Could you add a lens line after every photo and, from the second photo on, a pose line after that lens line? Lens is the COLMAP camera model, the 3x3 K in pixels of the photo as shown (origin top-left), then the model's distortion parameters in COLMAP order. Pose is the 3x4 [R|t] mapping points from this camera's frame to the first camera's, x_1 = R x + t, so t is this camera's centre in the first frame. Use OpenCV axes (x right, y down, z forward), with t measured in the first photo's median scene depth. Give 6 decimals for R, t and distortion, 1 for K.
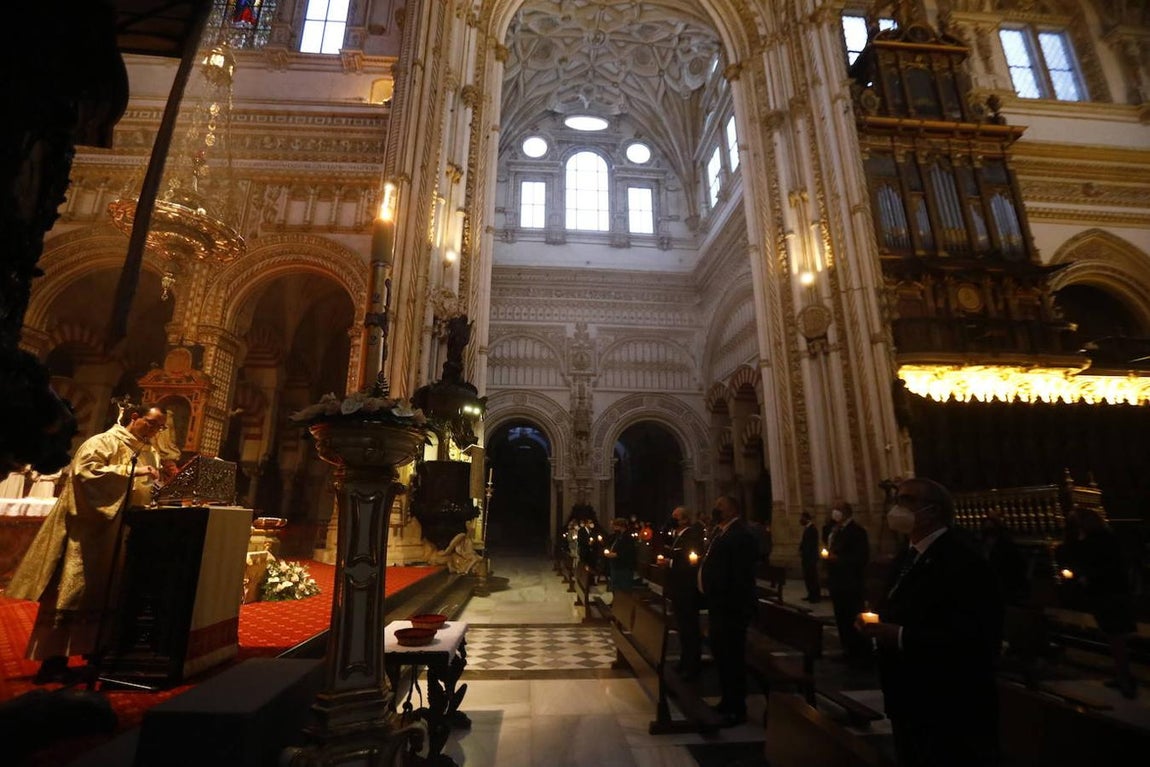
lens RADIAL K [[552.1, 0, 575.0], [0, 552.1, 383.5], [0, 0, 1]] dist [-0.036525, 0.000526]
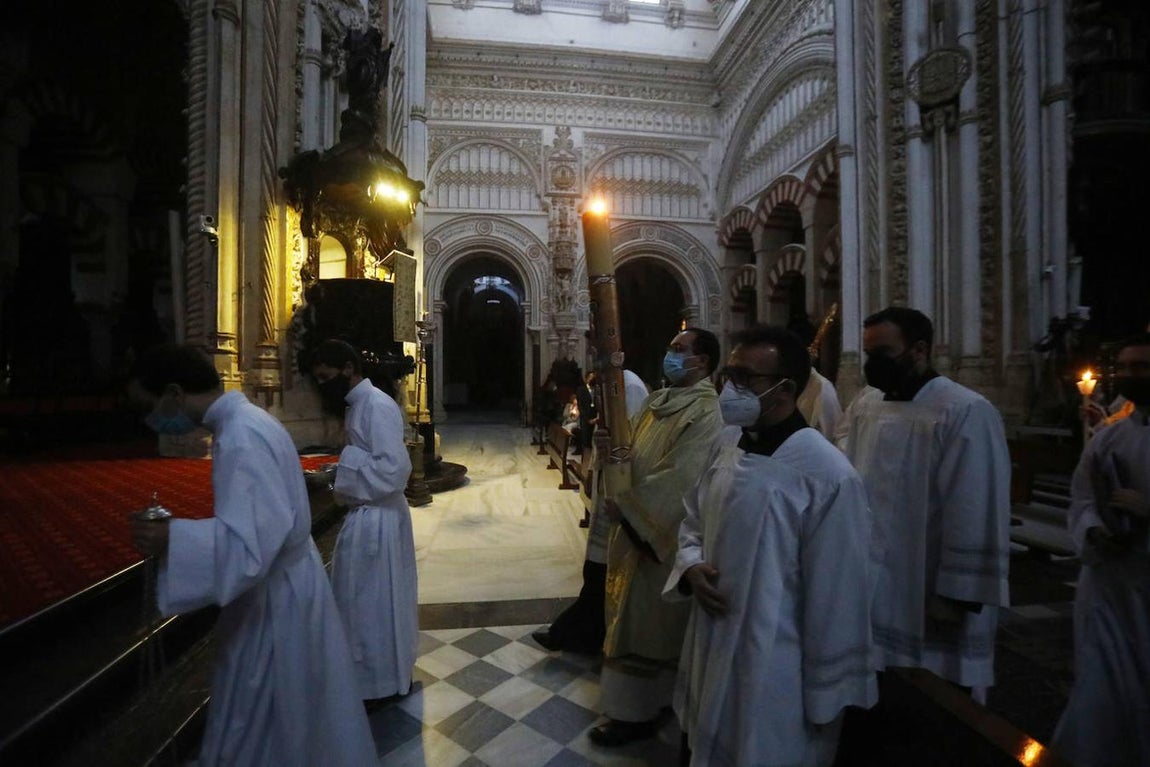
lens RADIAL K [[552.1, 0, 575.0], [0, 552.1, 383.5], [0, 0, 1]] dist [-0.036525, 0.000526]
pose [[0.998589, -0.002713, 0.053027, -0.013825], [-0.010450, 0.969120, 0.246369, 0.052161], [-0.052058, -0.246576, 0.967724, 0.202613]]
